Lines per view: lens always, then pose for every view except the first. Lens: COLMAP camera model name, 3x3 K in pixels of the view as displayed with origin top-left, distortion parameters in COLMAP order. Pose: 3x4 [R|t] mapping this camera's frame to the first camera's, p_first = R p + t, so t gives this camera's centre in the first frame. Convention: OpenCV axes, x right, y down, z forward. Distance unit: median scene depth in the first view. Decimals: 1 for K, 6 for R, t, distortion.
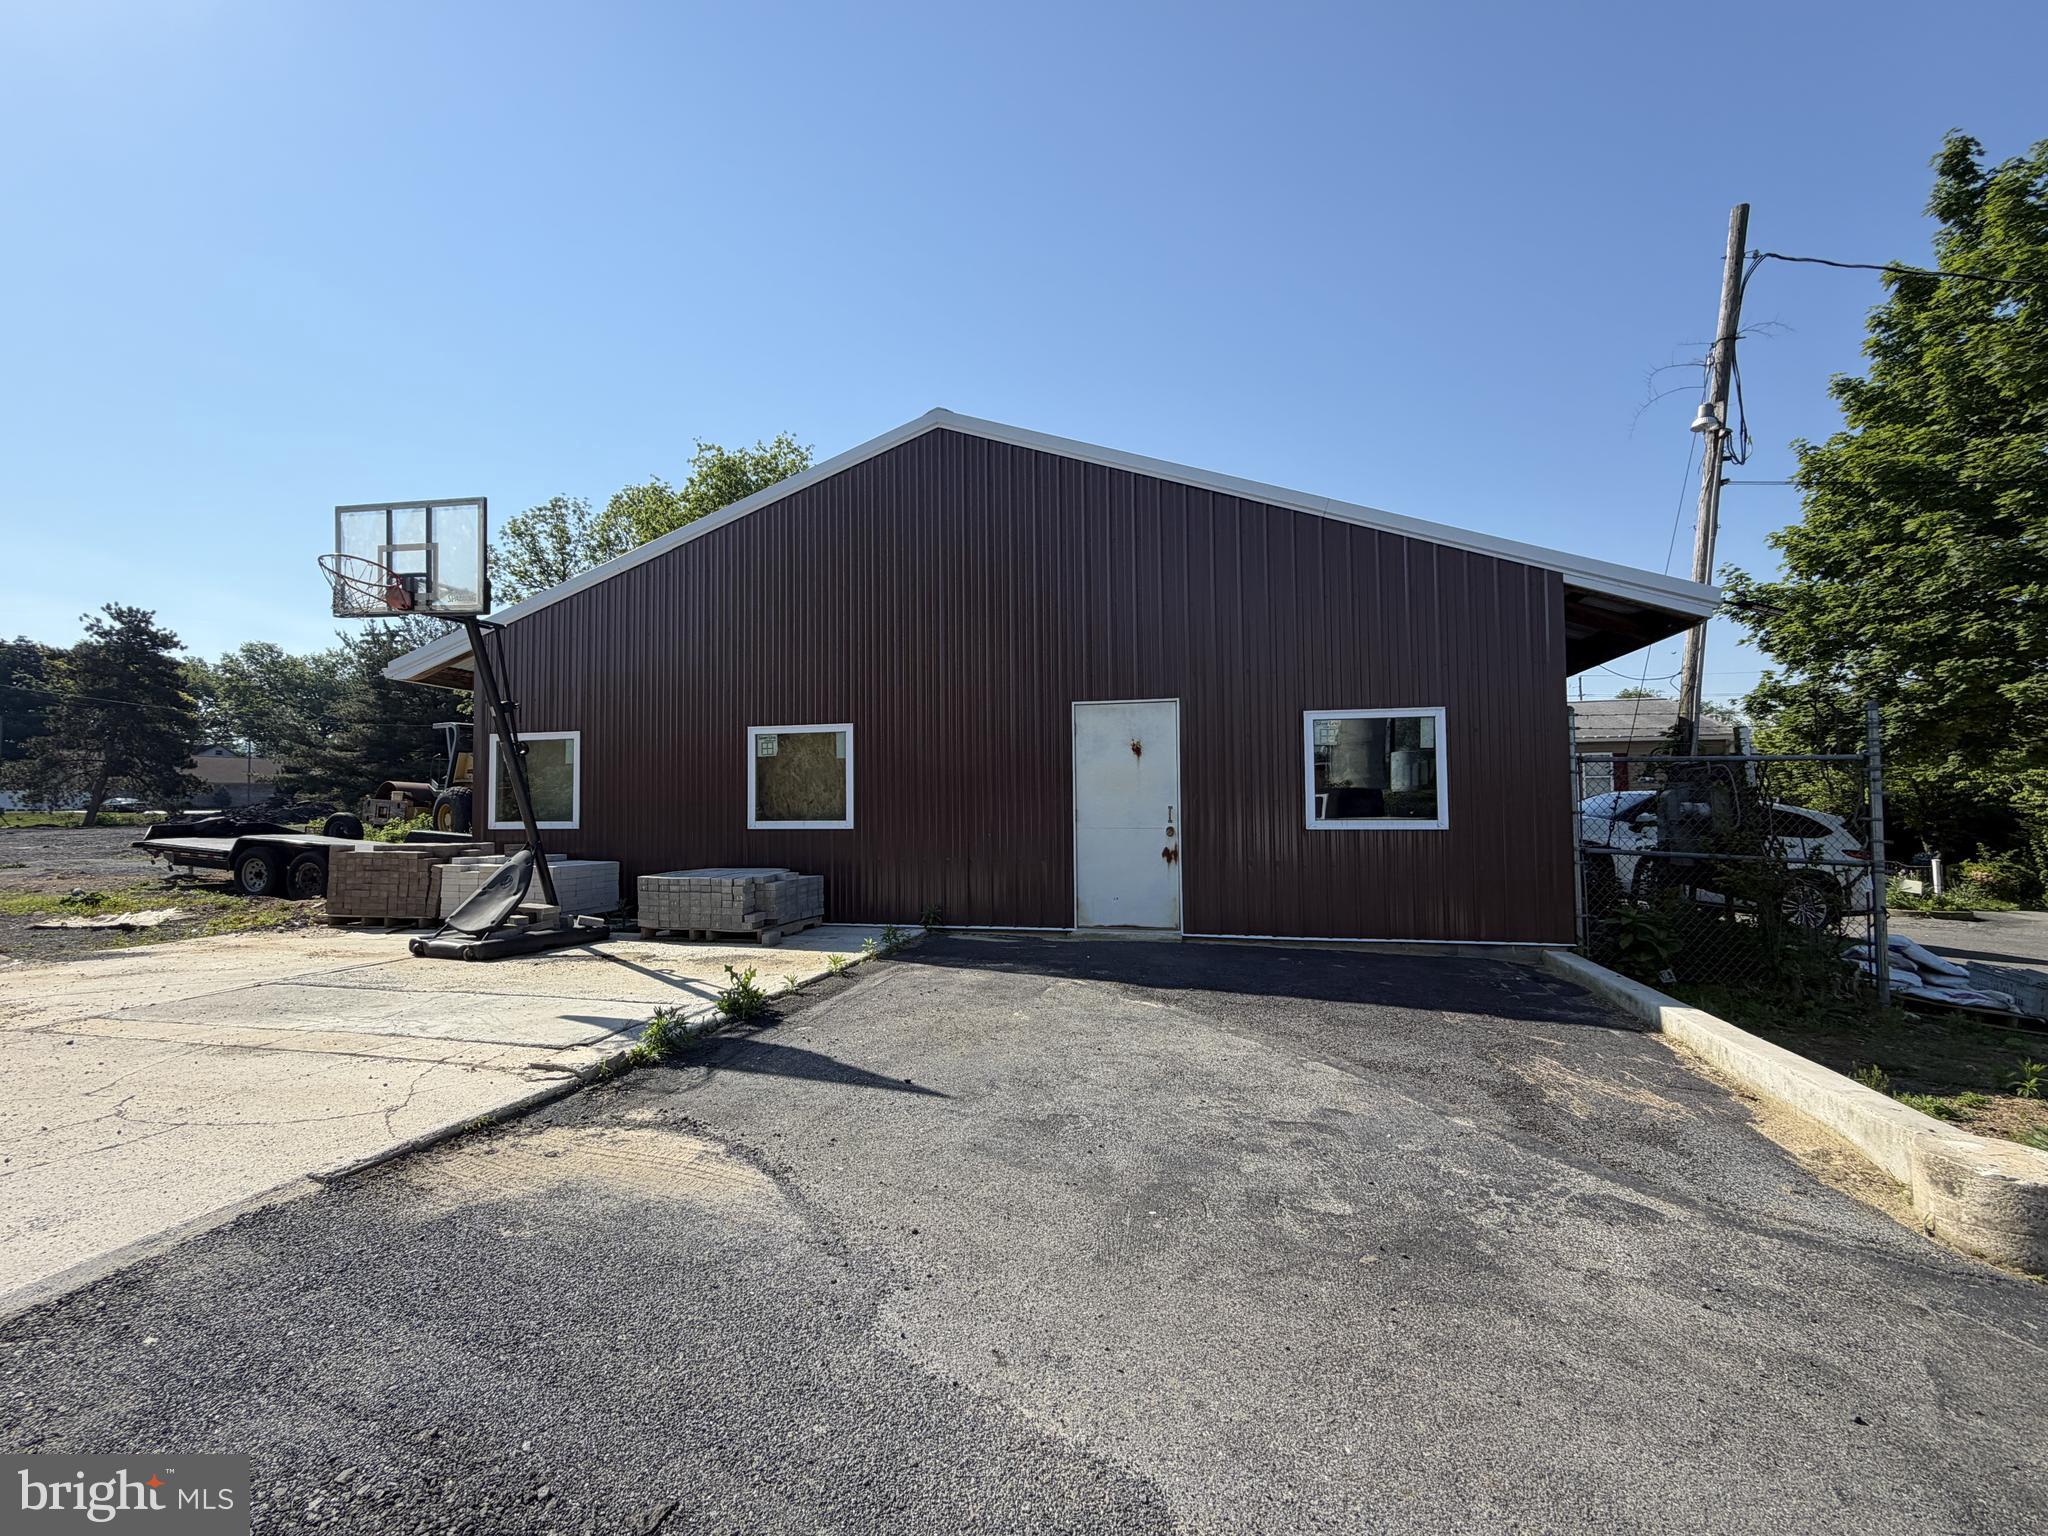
lens RADIAL K [[898.3, 0, 1024.0], [0, 898.3, 768.0], [0, 0, 1]] dist [0.000936, 0.000215]
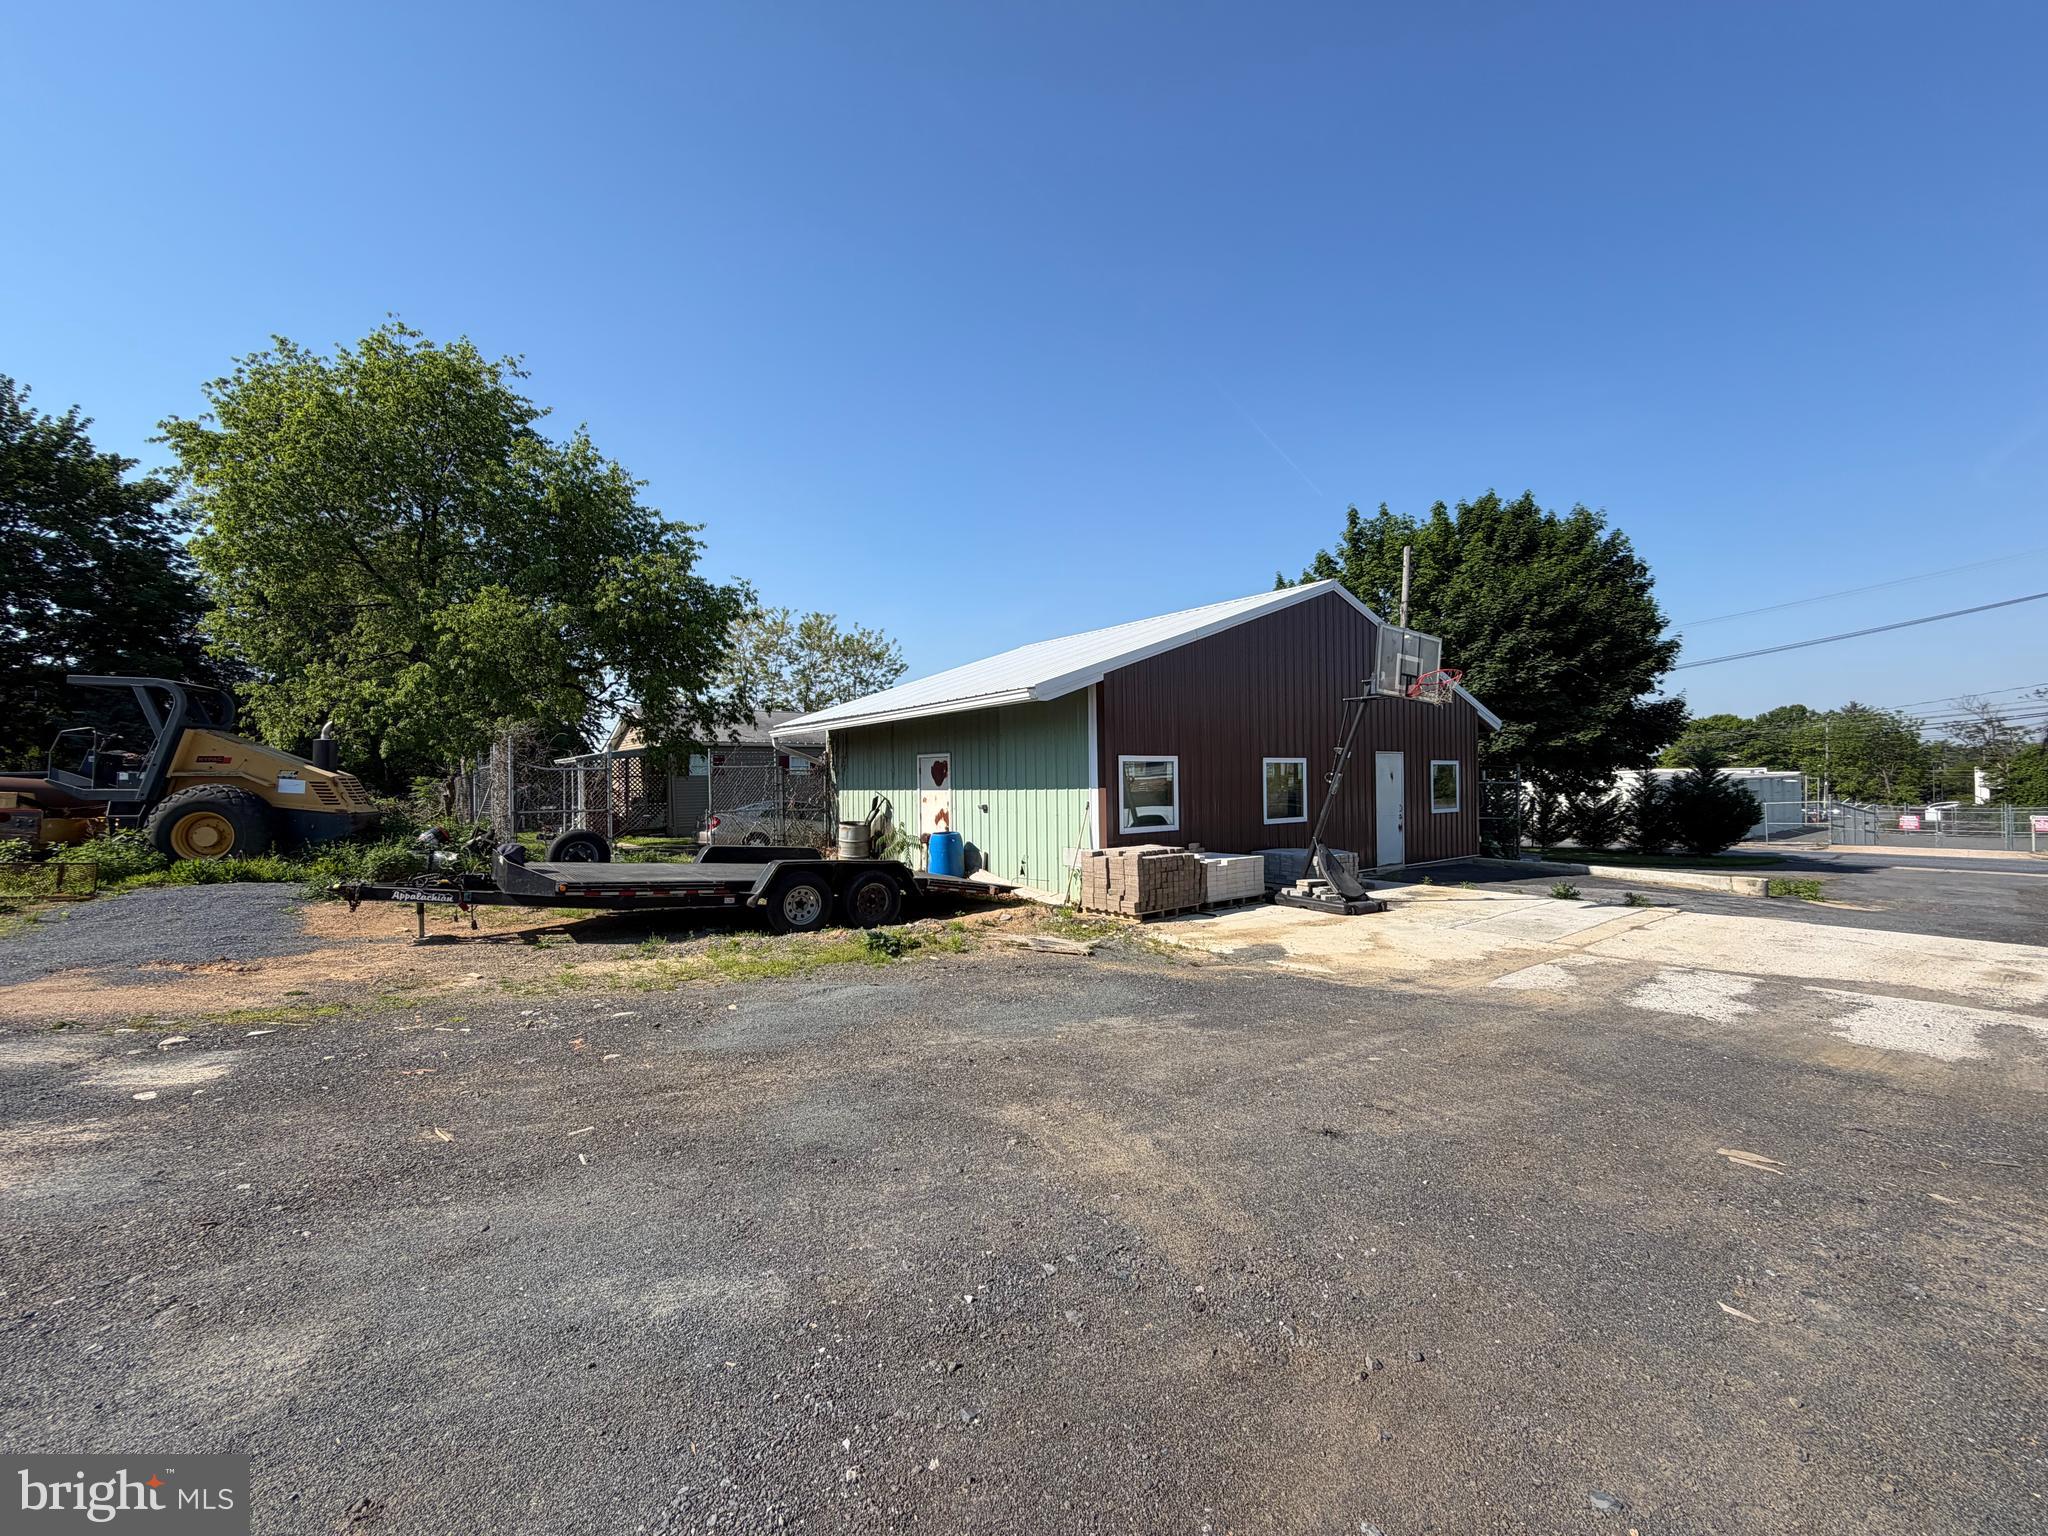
lens RADIAL K [[817.6, 0, 1019.1], [0, 817.6, 769.6], [0, 0, 1]] dist [0.000496, 0.000077]
pose [[0.628729, 0.008705, 0.777575, -0.268493], [-0.029917, 0.999468, 0.013001, -0.005072], [-0.777048, -0.031437, 0.628655, 0.072864]]
